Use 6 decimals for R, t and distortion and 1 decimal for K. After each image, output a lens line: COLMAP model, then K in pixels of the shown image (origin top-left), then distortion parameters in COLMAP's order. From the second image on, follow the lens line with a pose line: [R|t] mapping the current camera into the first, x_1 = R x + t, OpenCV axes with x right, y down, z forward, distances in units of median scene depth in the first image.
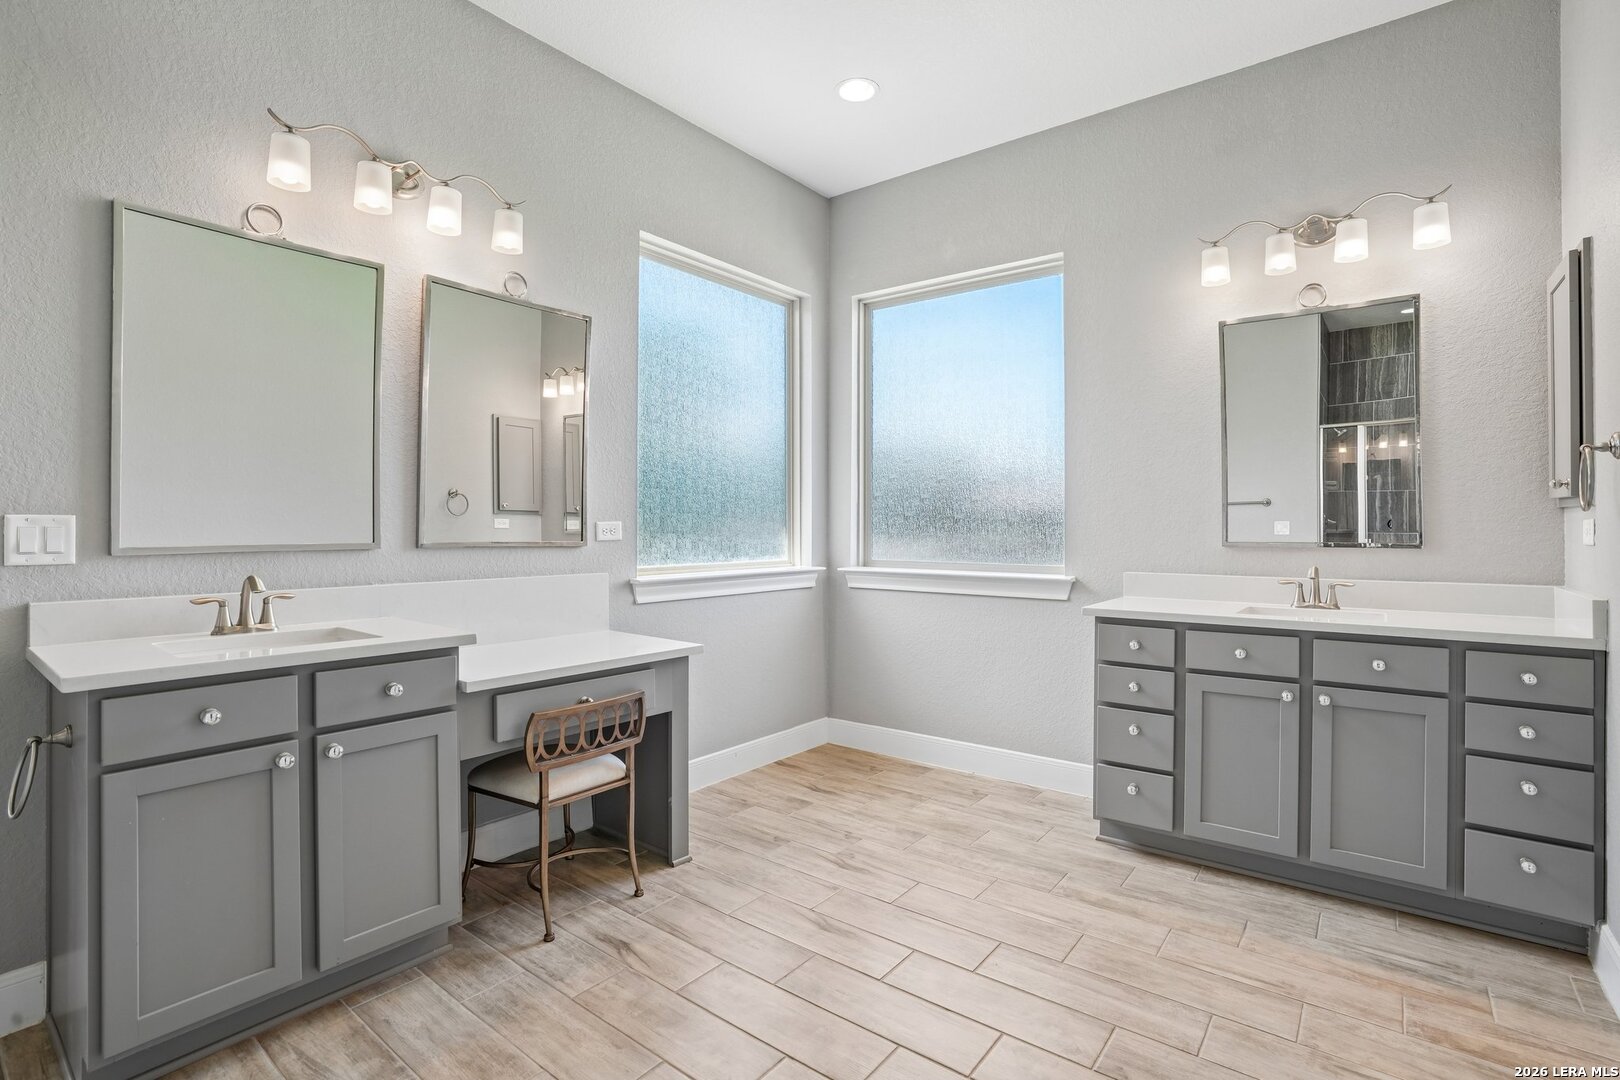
lens RADIAL K [[750.1, 0, 813.2], [0, 750.1, 519.9], [0, 0, 1]] dist [-0.003128, -0.000343]
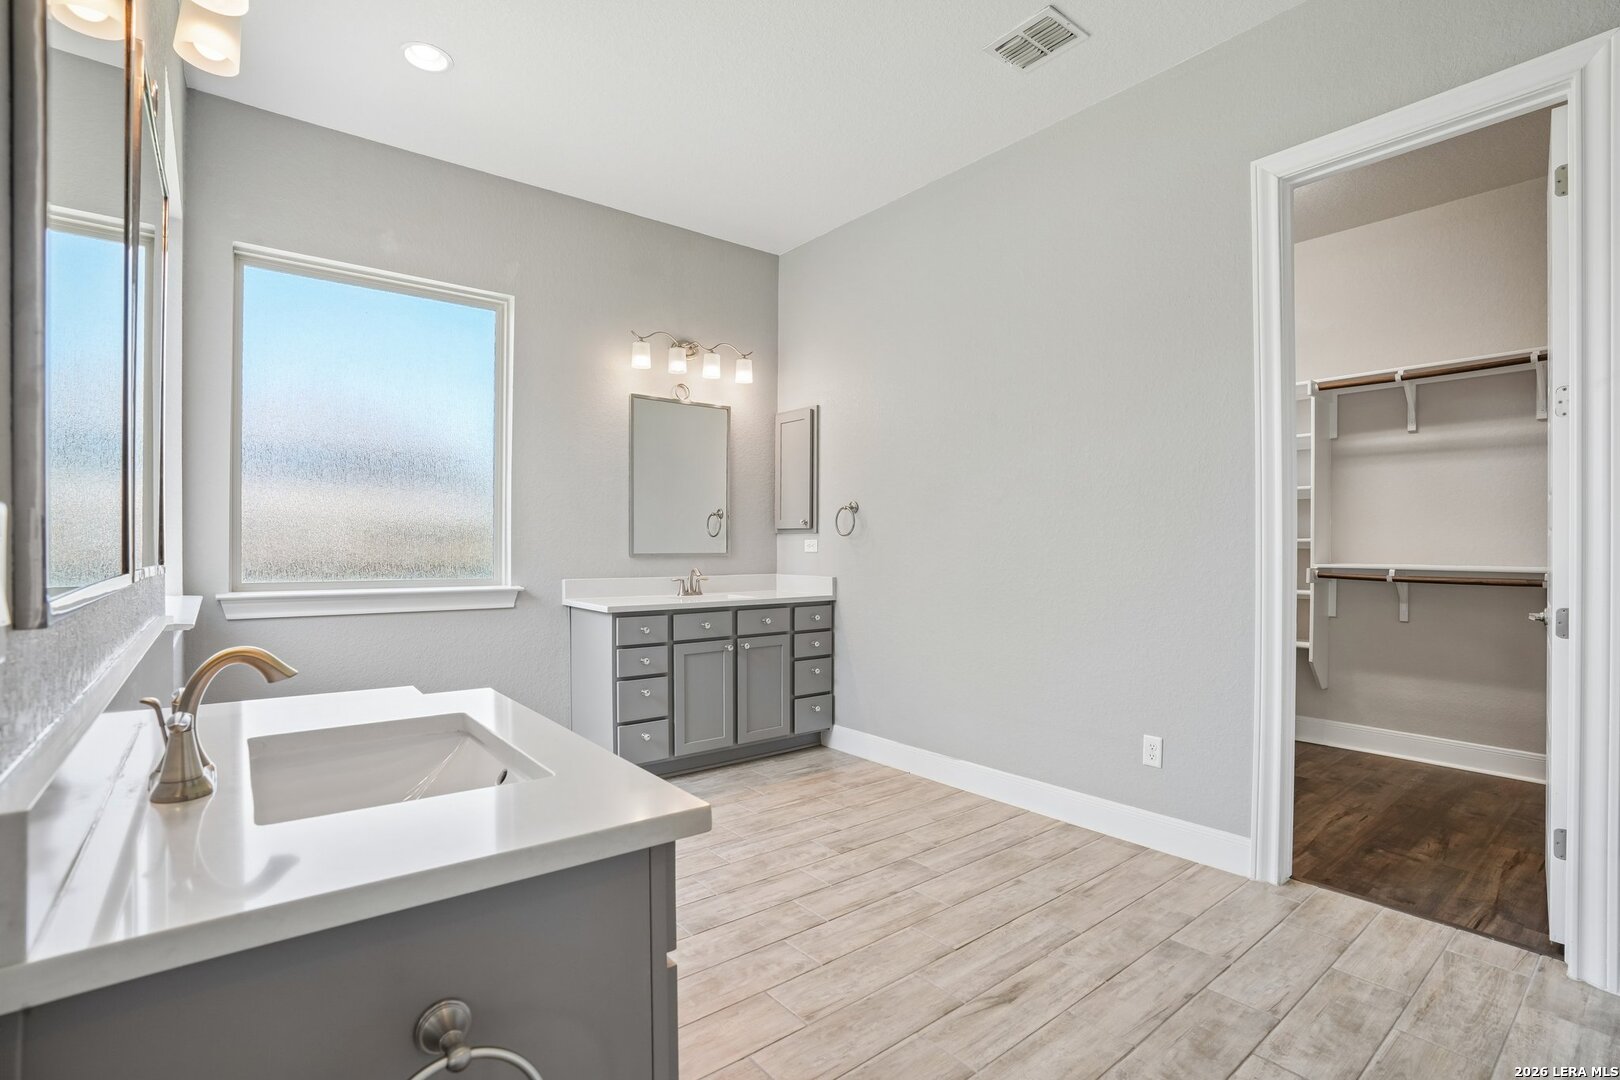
lens RADIAL K [[748.2, 0, 800.4], [0, 748.2, 536.5], [0, 0, 1]] dist [-0.062455, 0.021601]
pose [[0.272070, 0.012363, 0.962198, -0.859230], [-0.011407, 0.999889, -0.009621, 0.009997], [-0.962210, -0.008358, 0.272181, 0.409613]]
